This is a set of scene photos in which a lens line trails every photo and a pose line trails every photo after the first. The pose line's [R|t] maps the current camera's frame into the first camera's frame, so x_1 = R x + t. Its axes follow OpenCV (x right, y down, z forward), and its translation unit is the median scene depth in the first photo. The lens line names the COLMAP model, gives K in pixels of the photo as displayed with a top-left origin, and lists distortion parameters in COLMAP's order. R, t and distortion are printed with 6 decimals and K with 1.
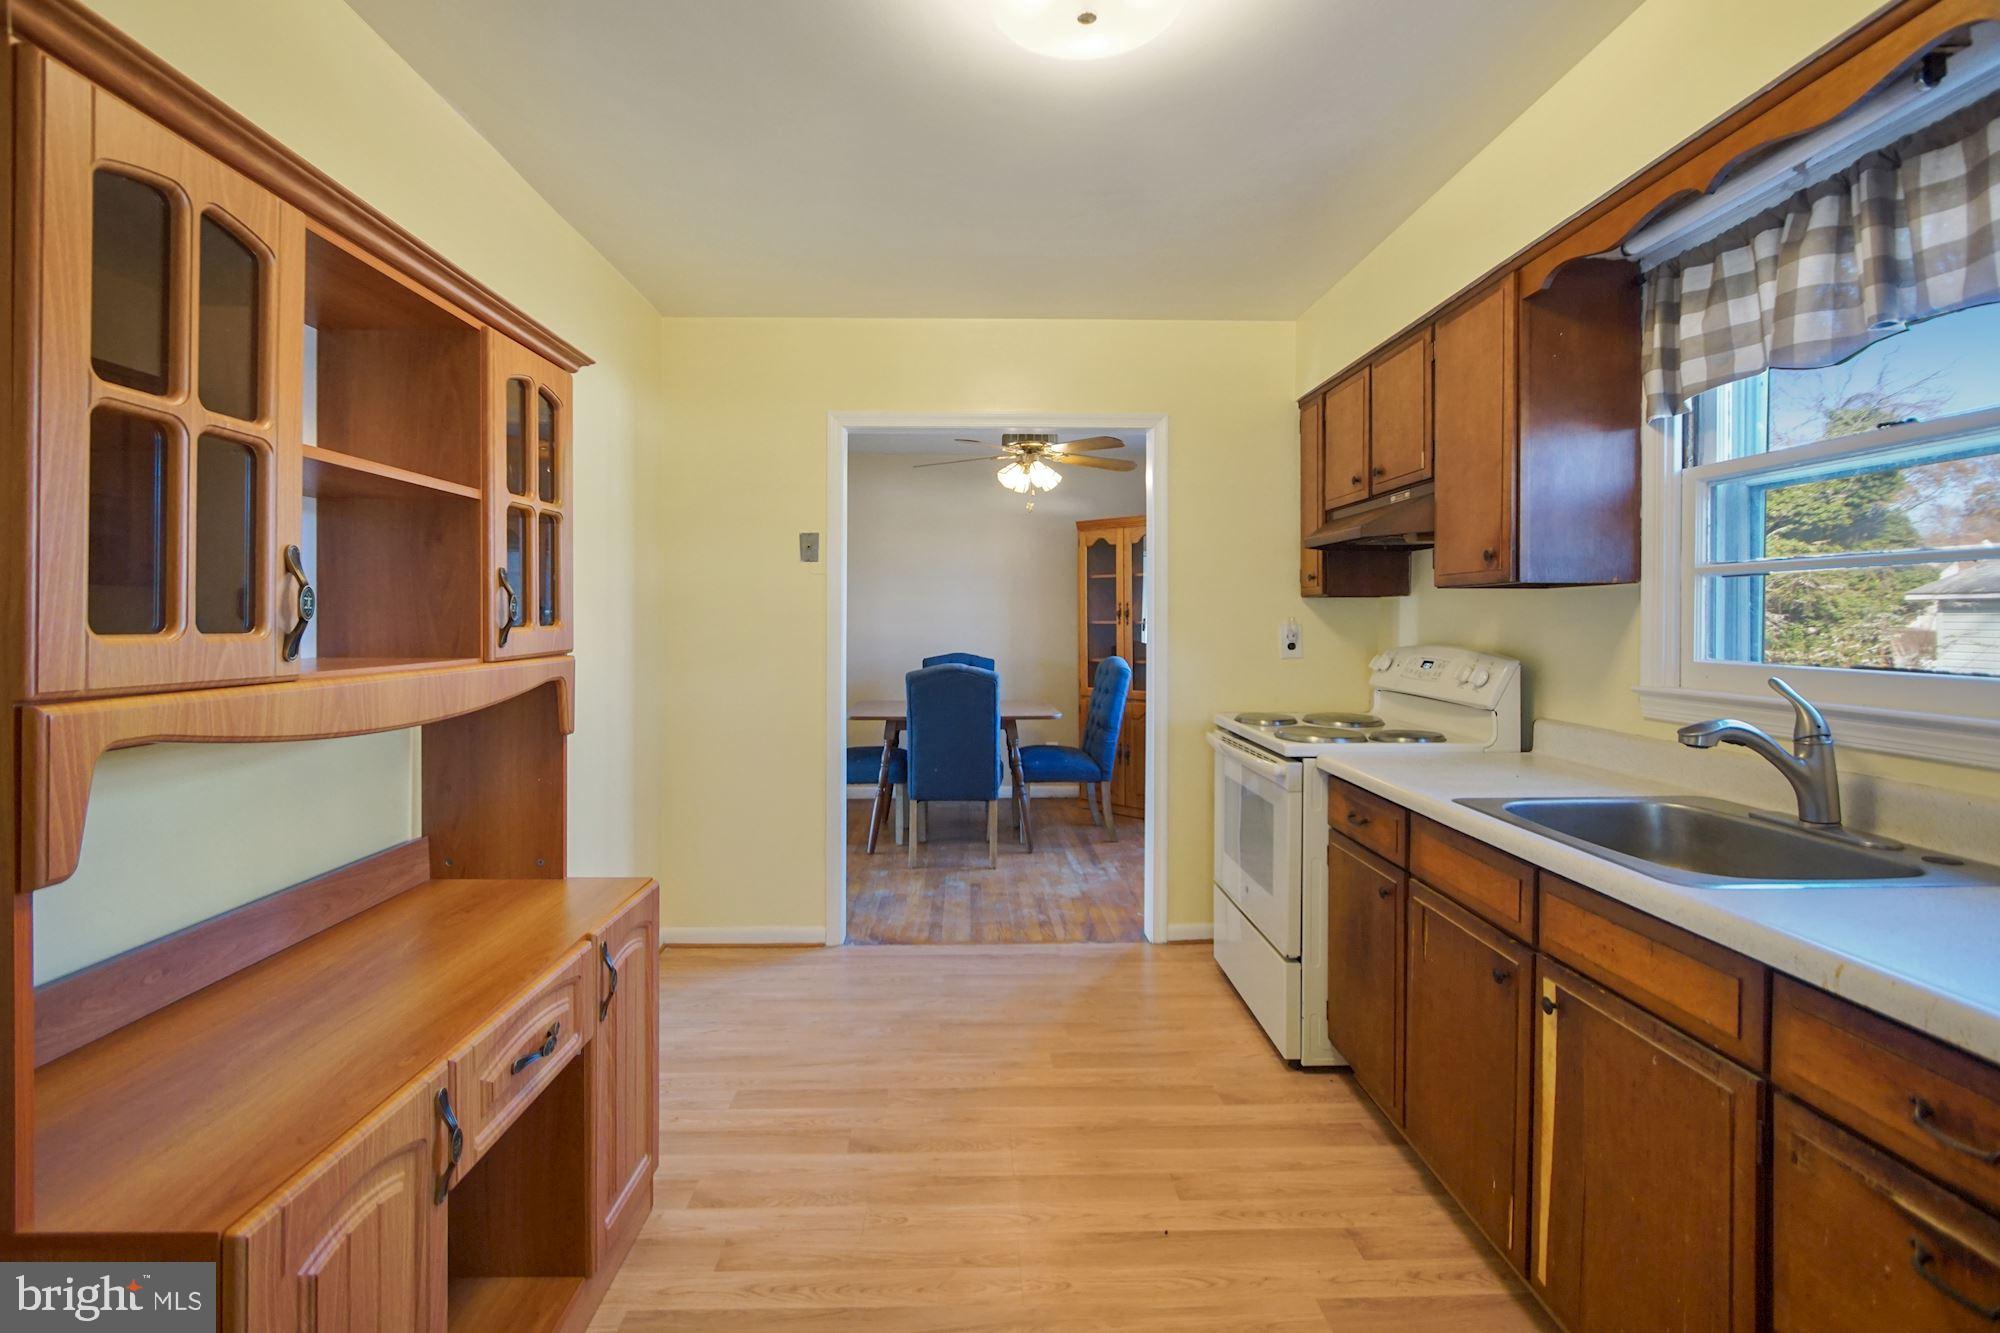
lens RADIAL K [[903.1, 0, 975.4], [0, 903.1, 619.3], [0, 0, 1]] dist [-0.011672, 0.000513]
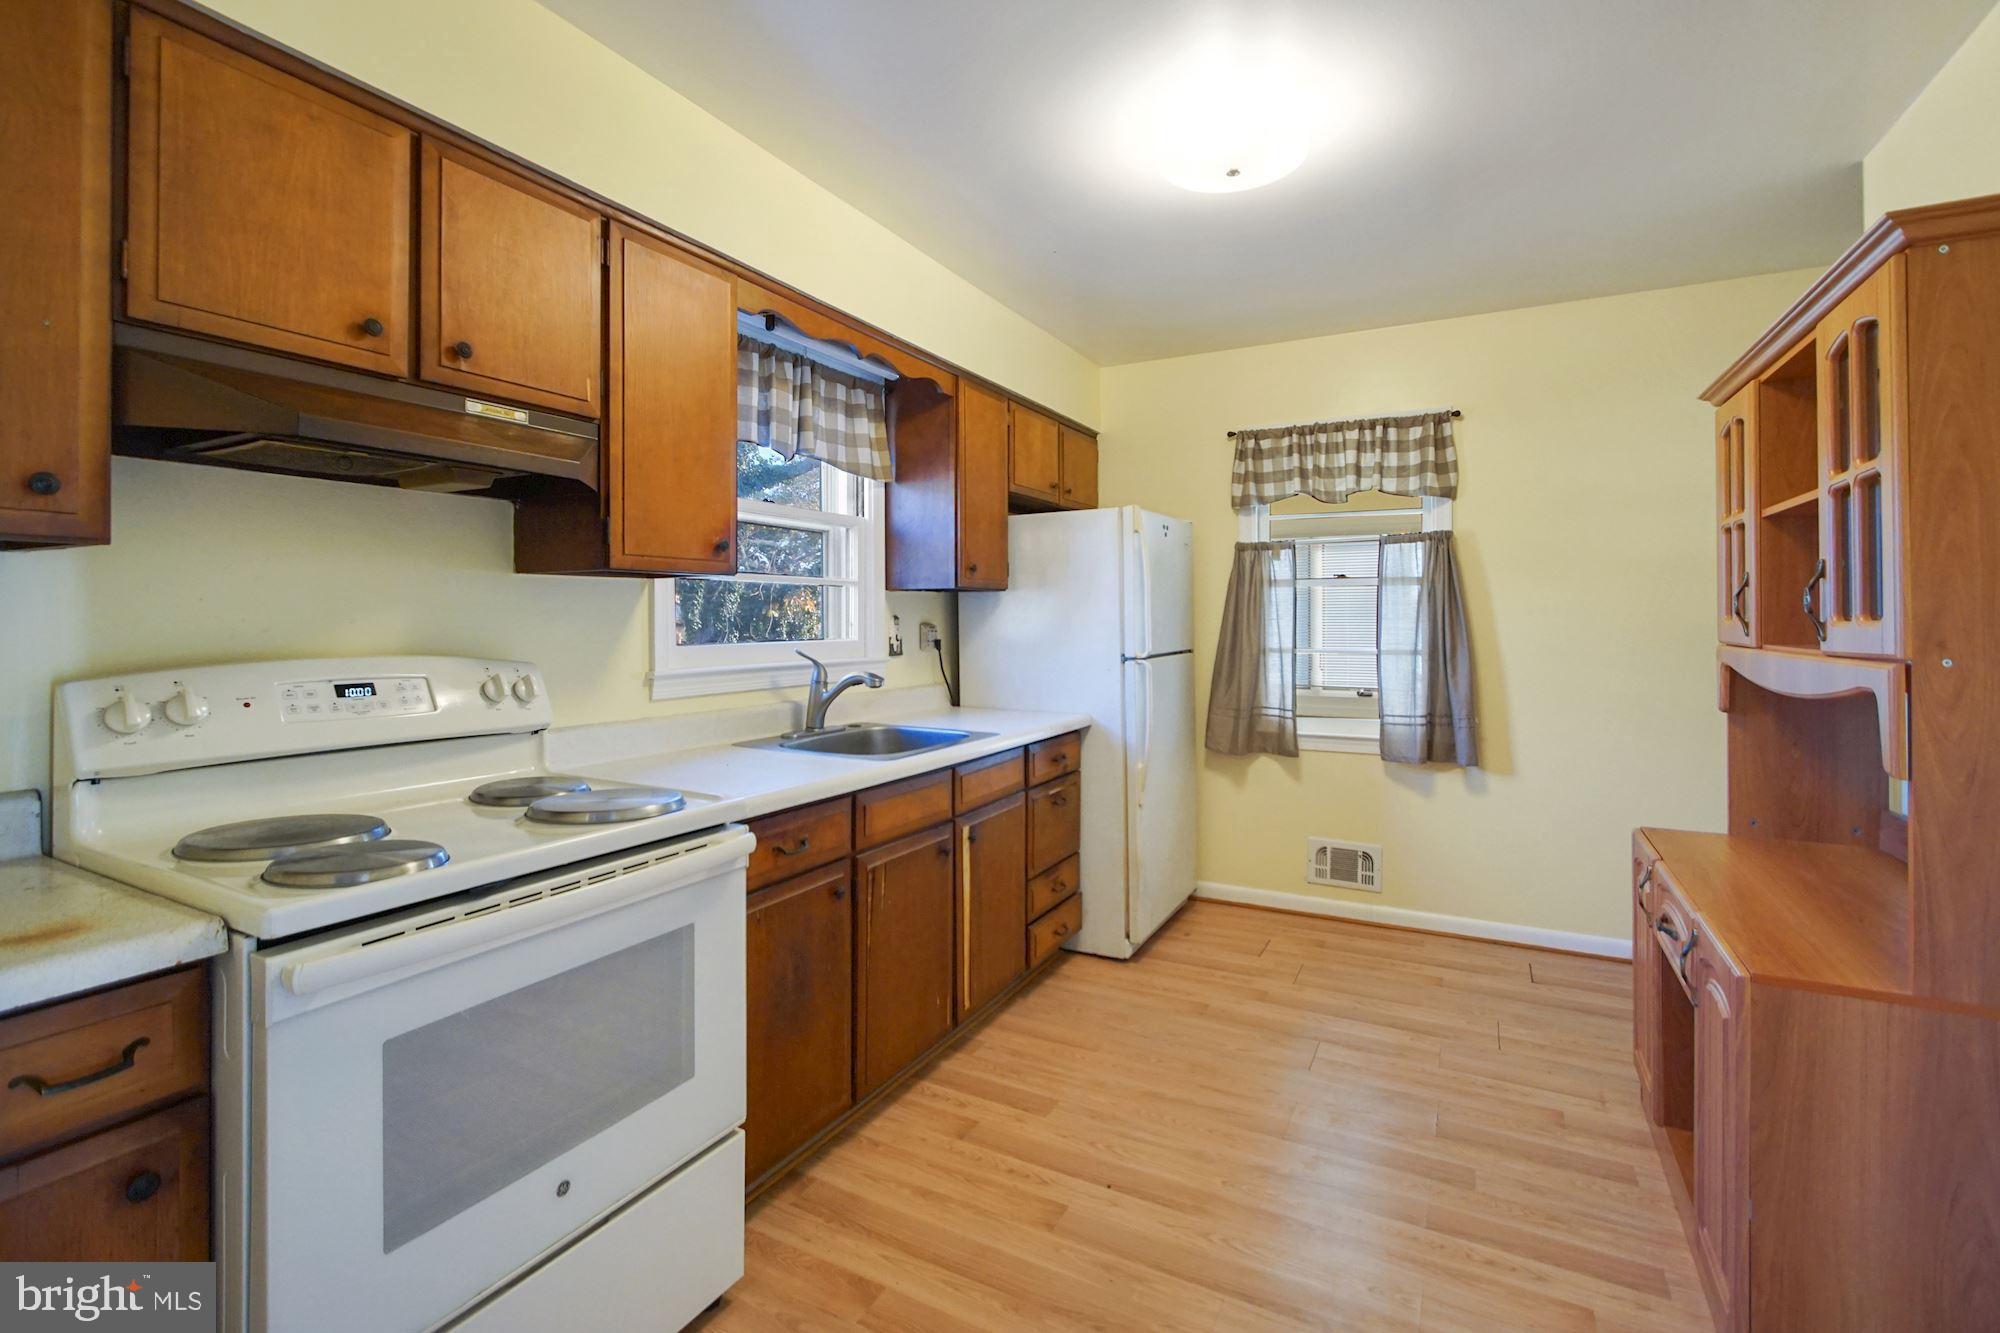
lens RADIAL K [[893.0, 0, 1003.9], [0, 893.0, 607.3], [0, 0, 1]] dist [-0.002231, -0.000801]
pose [[-0.879666, -0.000298, 0.475591, -0.160865], [-0.004234, 0.999965, -0.007204, 0.000597], [-0.475572, -0.008351, -0.879637, 1.752852]]
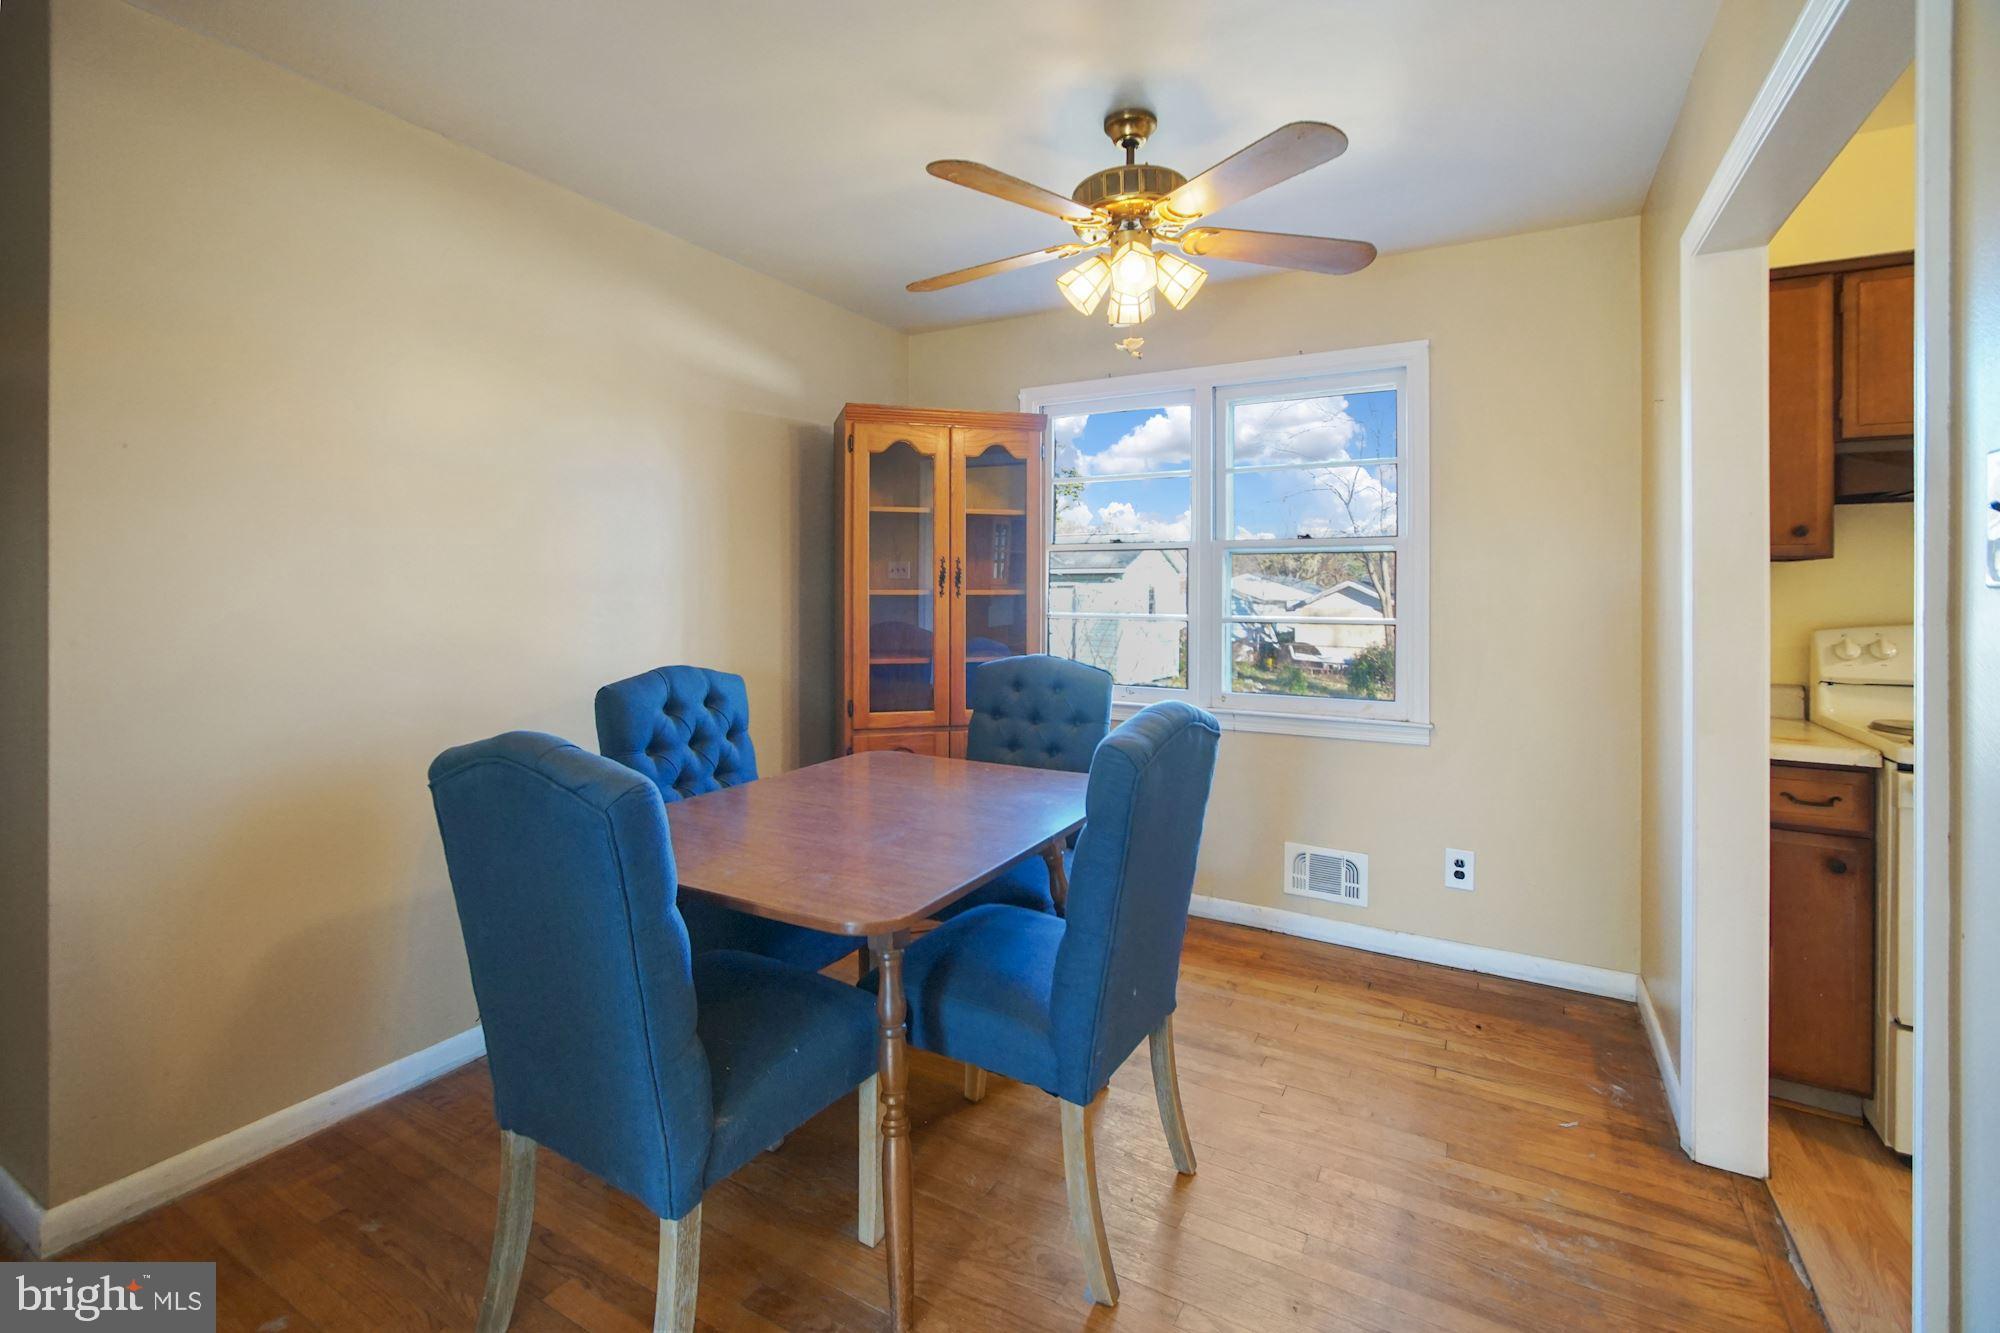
lens RADIAL K [[876.4, 0, 995.9], [0, 876.4, 596.8], [0, 0, 1]] dist [-0.000498, 0.000419]
pose [[0.505433, -0.004173, 0.862856, -0.826375], [-0.004275, 0.999964, 0.007341, 0.002735], [-0.862855, -0.007399, 0.505397, 1.866579]]
